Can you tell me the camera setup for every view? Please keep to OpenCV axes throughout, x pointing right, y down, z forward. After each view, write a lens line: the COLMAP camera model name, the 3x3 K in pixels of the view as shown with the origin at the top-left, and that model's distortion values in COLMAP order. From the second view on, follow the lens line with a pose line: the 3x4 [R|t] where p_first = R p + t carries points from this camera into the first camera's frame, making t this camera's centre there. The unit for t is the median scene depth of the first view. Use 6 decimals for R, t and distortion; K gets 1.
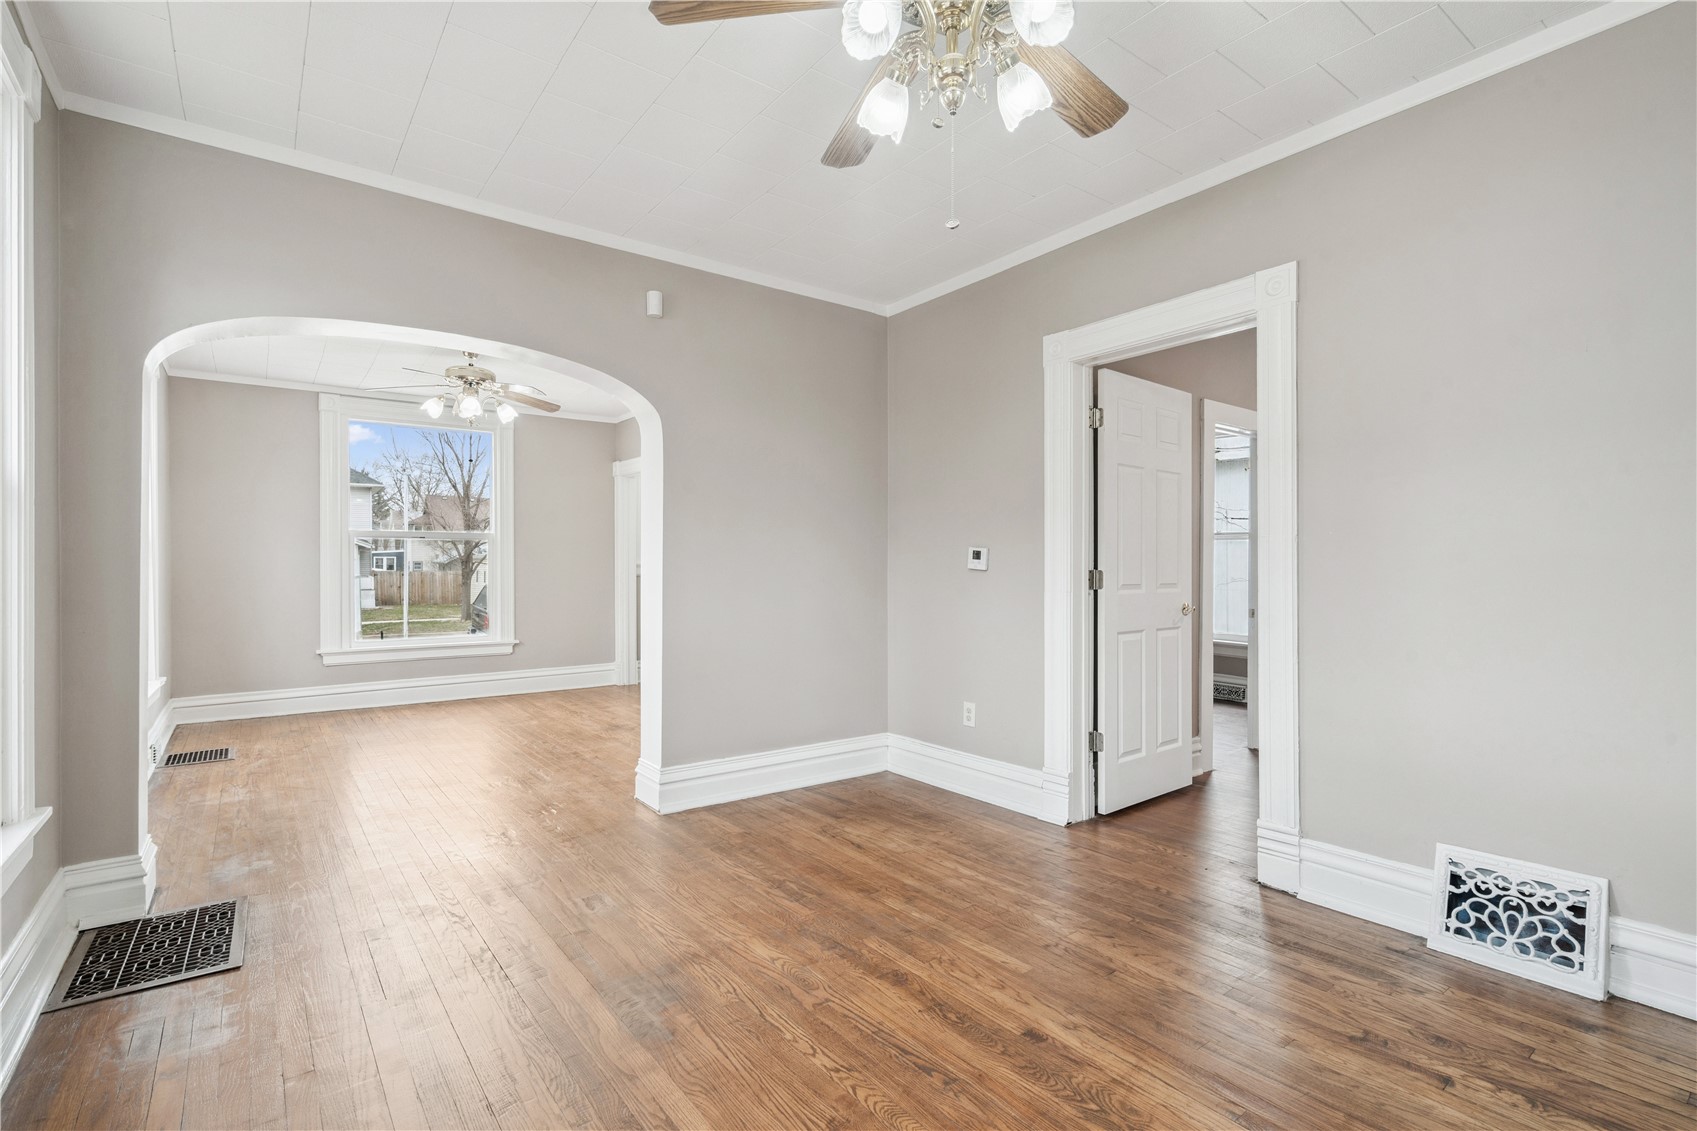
lens RADIAL K [[771.3, 0, 842.3], [0, 771.3, 563.6], [0, 0, 1]] dist [0.000507, 0.001171]
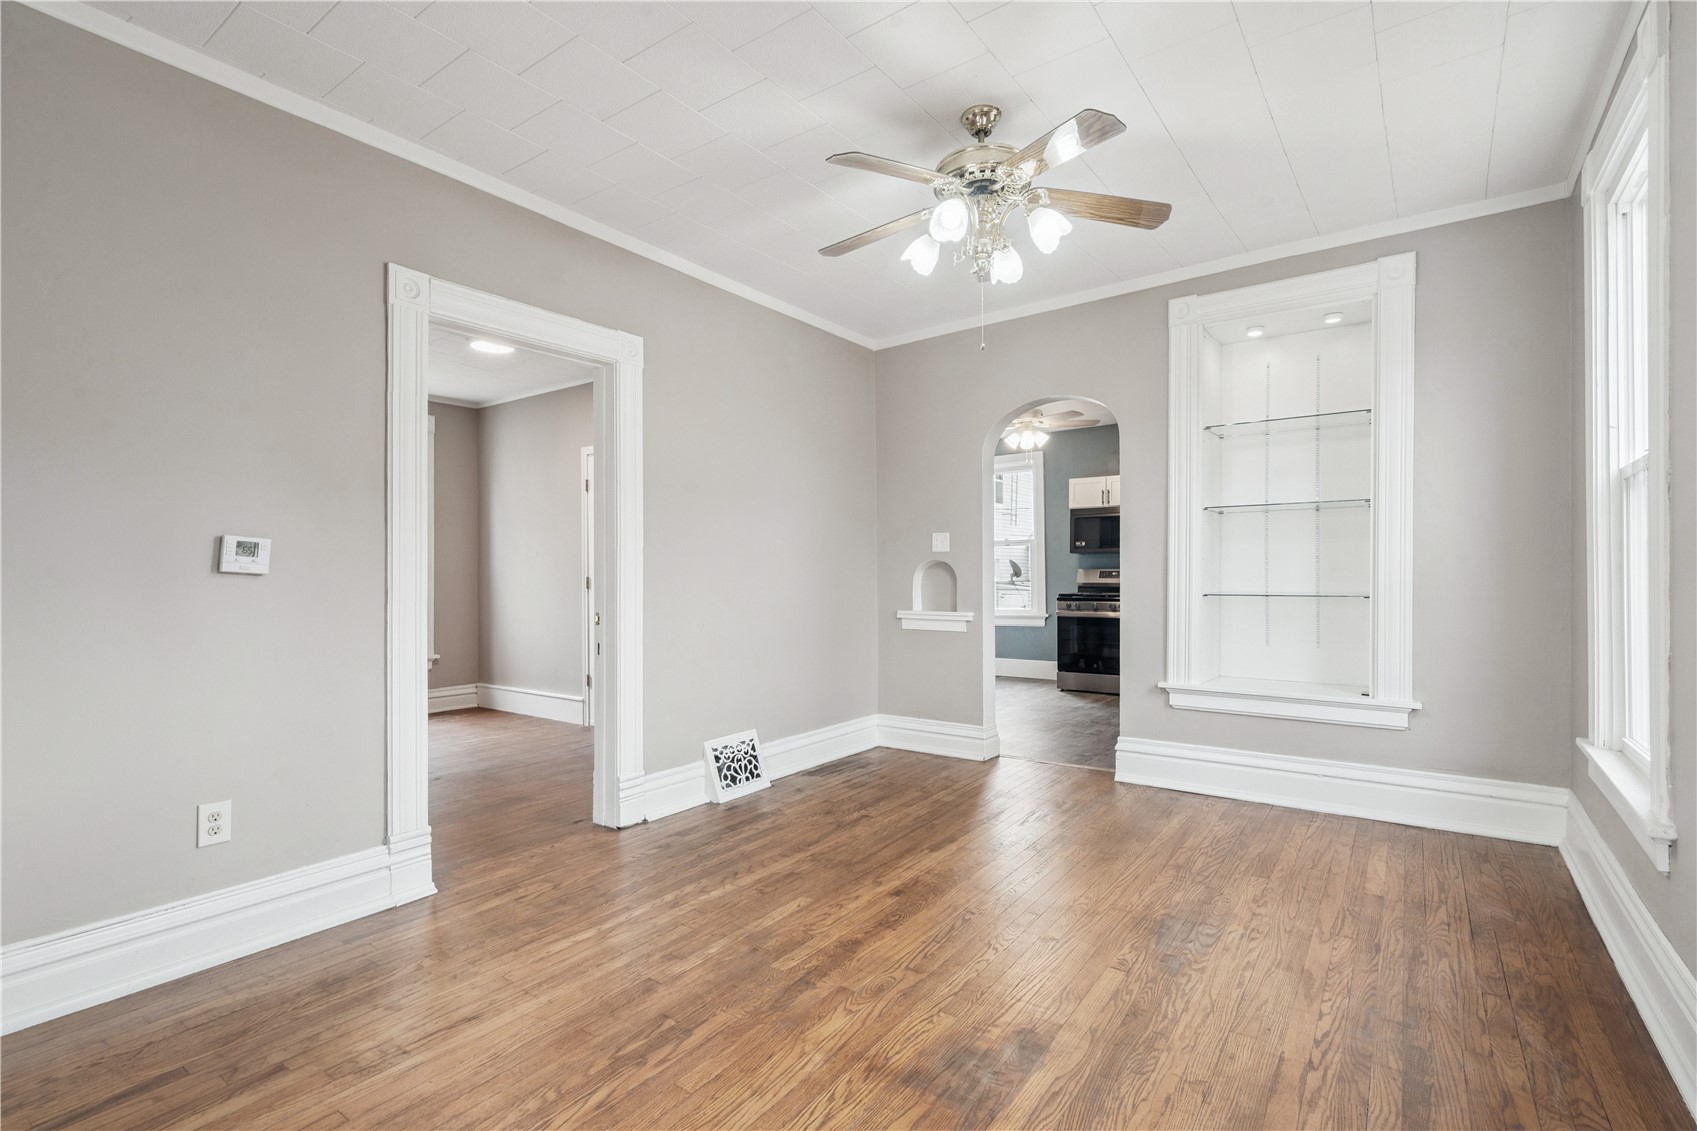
lens RADIAL K [[771.3, 0, 858.1], [0, 771.3, 570.7], [0, 0, 1]] dist [0.000507, 0.001171]
pose [[-0.287277, 0.008509, 0.957810, -0.933102], [-0.002607, 0.999950, -0.009665, 0.018783], [-0.957844, -0.005273, -0.287240, 1.241061]]
